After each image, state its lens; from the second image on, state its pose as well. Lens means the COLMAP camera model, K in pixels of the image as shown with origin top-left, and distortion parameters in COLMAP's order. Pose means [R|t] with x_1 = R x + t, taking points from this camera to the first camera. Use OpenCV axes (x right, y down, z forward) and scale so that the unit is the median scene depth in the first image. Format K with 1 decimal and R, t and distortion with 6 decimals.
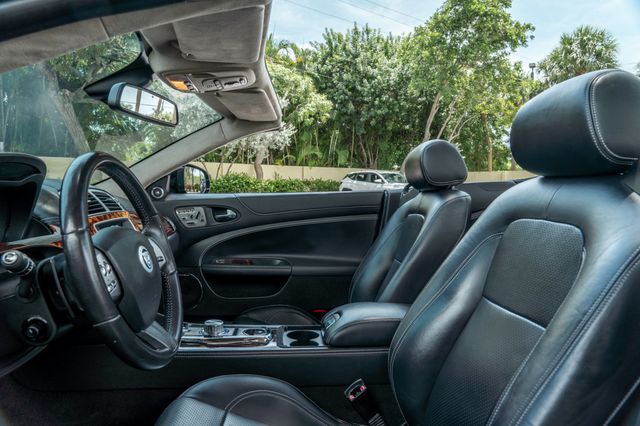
lens RADIAL K [[436.0, 0, 308.3], [0, 436.0, 211.4], [0, 0, 1]] dist [-0.035348, 0.032375]
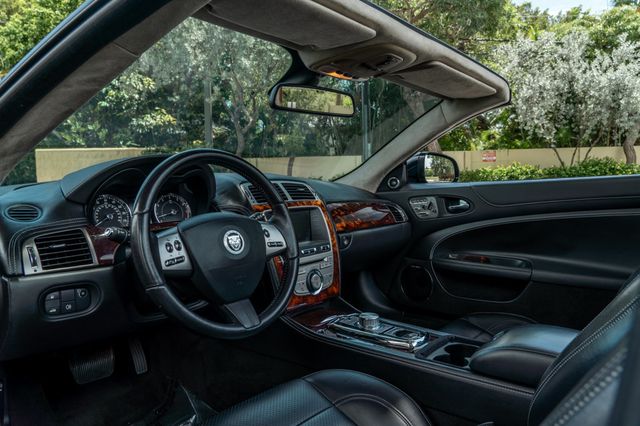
lens RADIAL K [[436.0, 0, 308.3], [0, 436.0, 211.4], [0, 0, 1]] dist [-0.035348, 0.032375]
pose [[0.731053, 0.023620, -0.681912, 0.202157], [-0.009284, 0.999652, 0.024673, 0.000256], [0.682257, -0.011707, 0.731018, 0.120047]]
